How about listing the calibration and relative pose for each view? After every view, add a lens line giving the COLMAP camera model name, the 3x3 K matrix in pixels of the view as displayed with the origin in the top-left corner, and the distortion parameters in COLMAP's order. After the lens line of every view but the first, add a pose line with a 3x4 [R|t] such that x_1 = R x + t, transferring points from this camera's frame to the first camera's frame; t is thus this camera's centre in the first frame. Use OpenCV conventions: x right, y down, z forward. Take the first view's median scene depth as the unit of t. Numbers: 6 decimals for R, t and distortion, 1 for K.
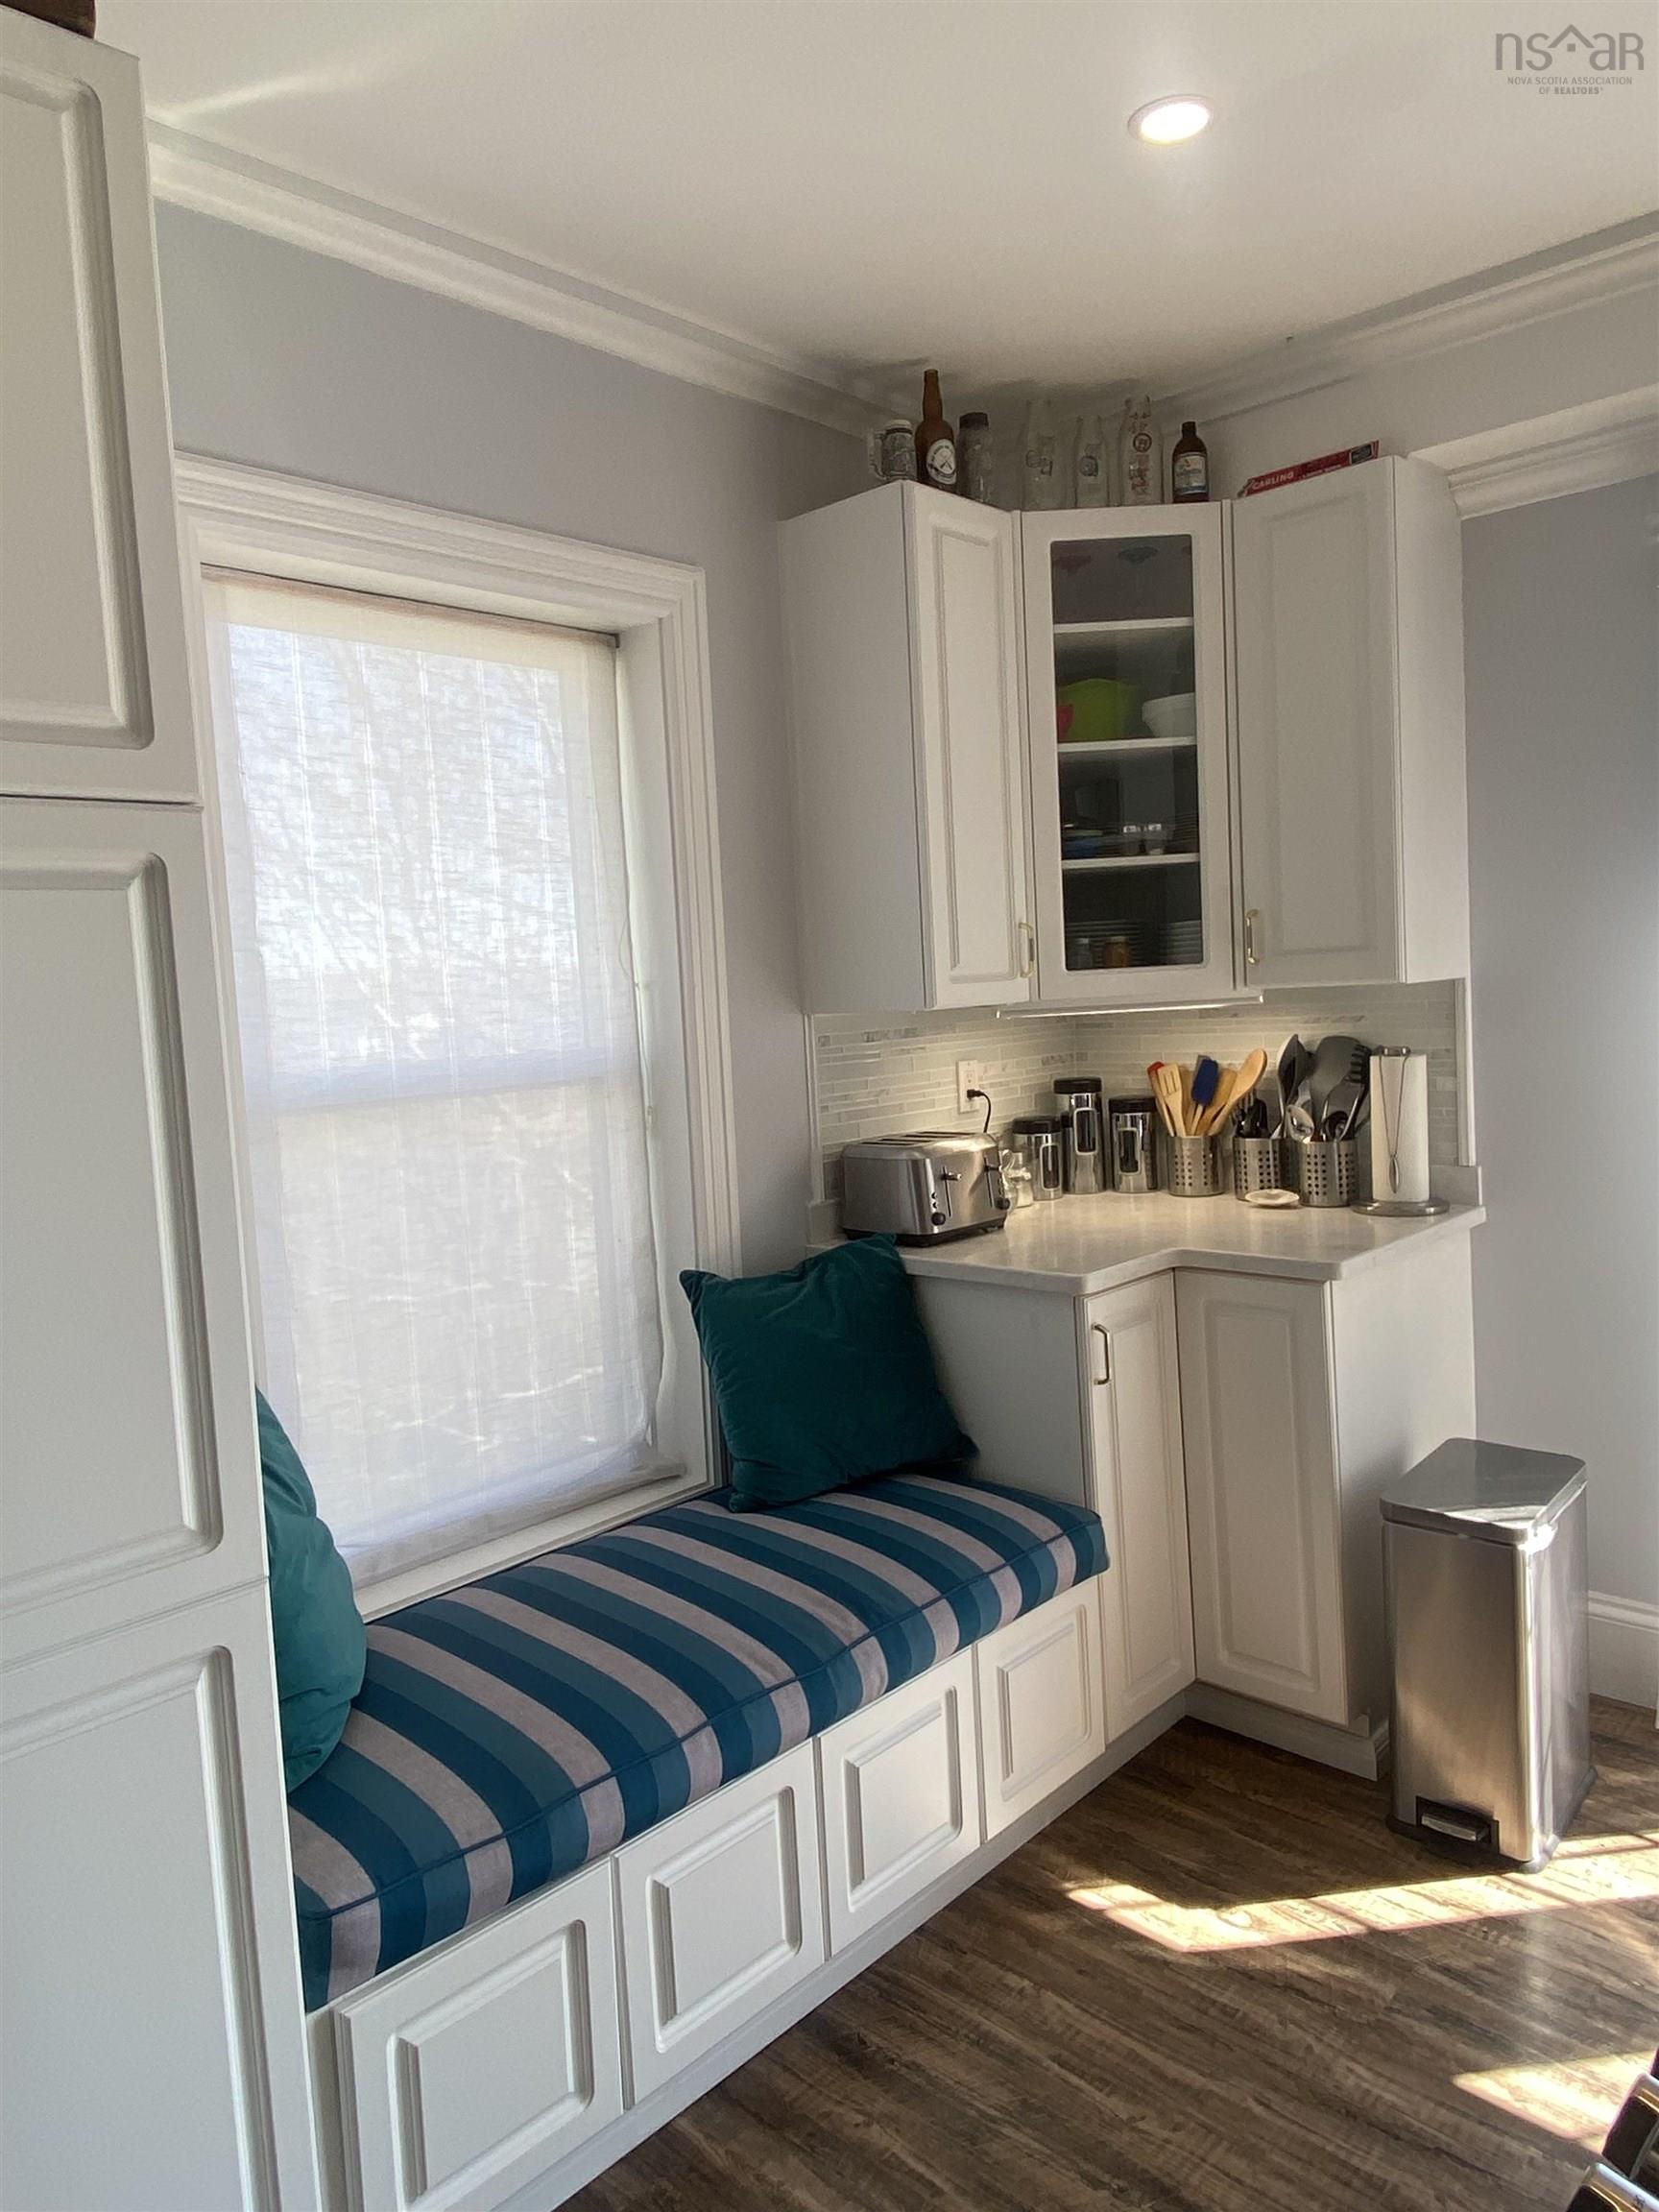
lens RADIAL K [[1538.4, 0, 829.5], [0, 1538.4, 1106.0], [0, 0, 1]] dist [0.065733, -0.000277]
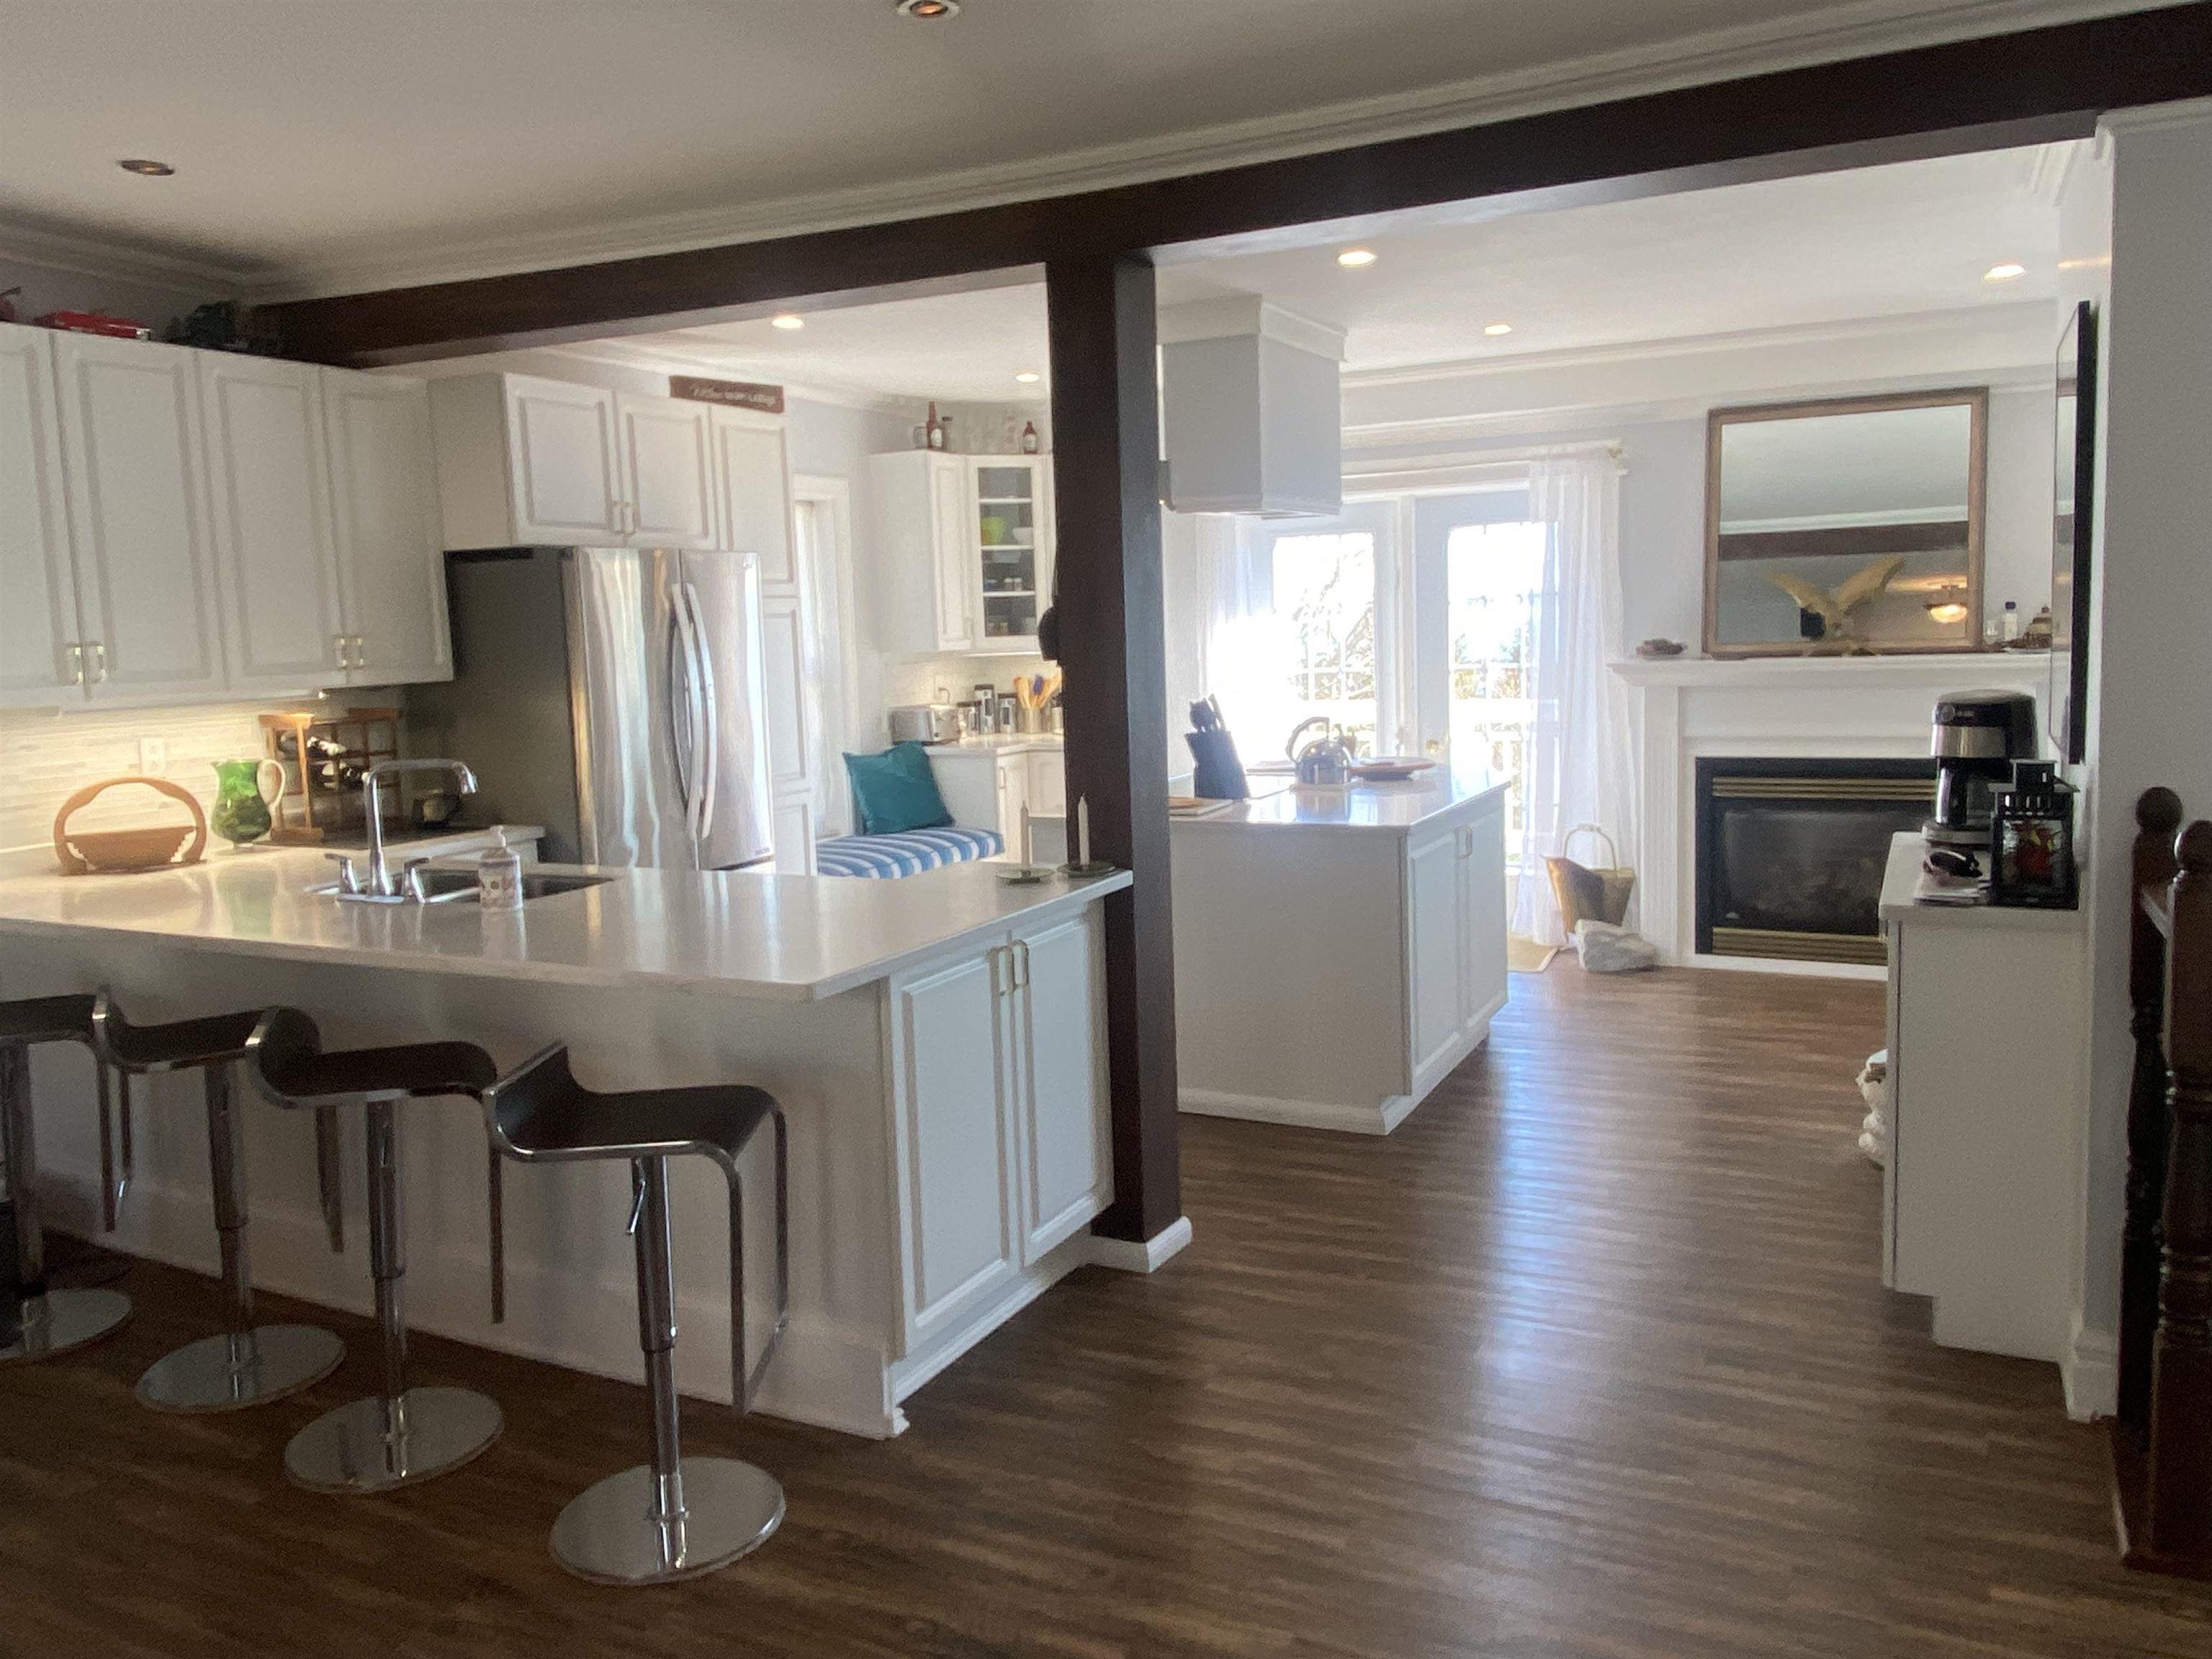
lens RADIAL K [[1633.0, 0, 1106.0], [0, 1633.0, 829.5], [0, 0, 1]] dist [-0.002019, 0.000605]
pose [[0.960232, -0.013752, 0.278863, -0.399261], [0.003760, 0.999333, 0.036336, 0.128133], [-0.279176, -0.033843, 0.959643, -1.603280]]
